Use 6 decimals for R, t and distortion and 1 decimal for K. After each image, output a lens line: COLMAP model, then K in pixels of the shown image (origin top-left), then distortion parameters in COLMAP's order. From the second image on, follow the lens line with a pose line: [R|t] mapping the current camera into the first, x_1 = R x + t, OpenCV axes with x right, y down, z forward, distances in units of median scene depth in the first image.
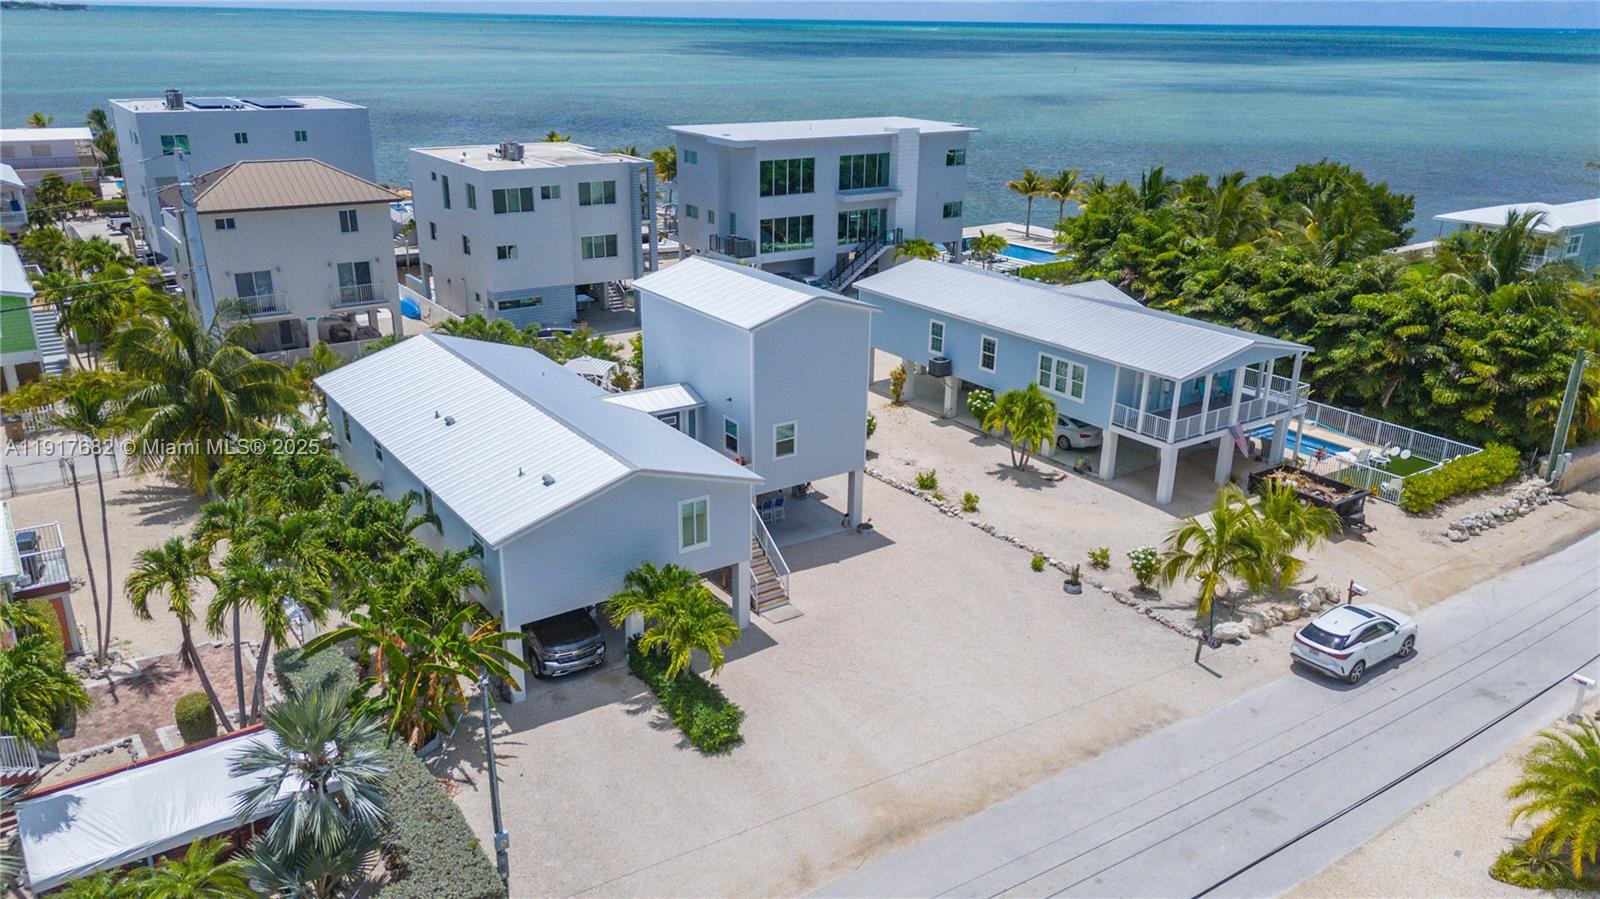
lens RADIAL K [[1172.8, 0, 804.8], [0, 1172.8, 455.2], [0, 0, 1]] dist [0.070284, -0.091219]
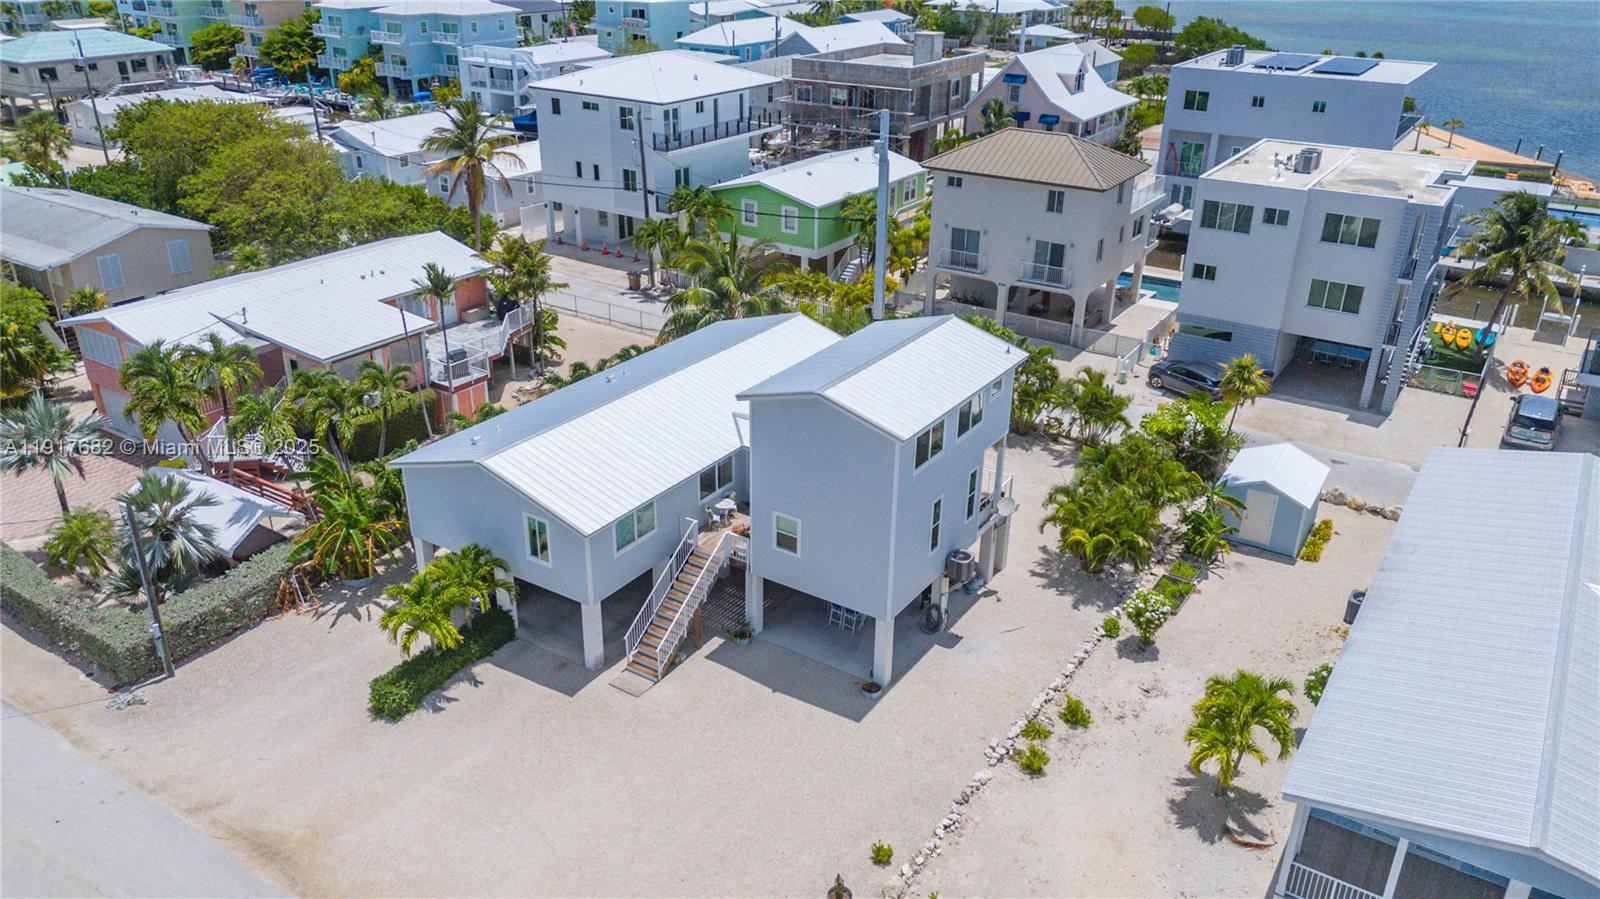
lens RADIAL K [[1187.2, 0, 806.7], [0, 1187.2, 445.8], [0, 0, 1]] dist [0.055637, -0.053446]
pose [[0.371419, 0.375124, -0.849311, 0.469452], [-0.330534, 0.908241, 0.256604, -0.200139], [0.867638, 0.185419, 0.461329, 0.394257]]
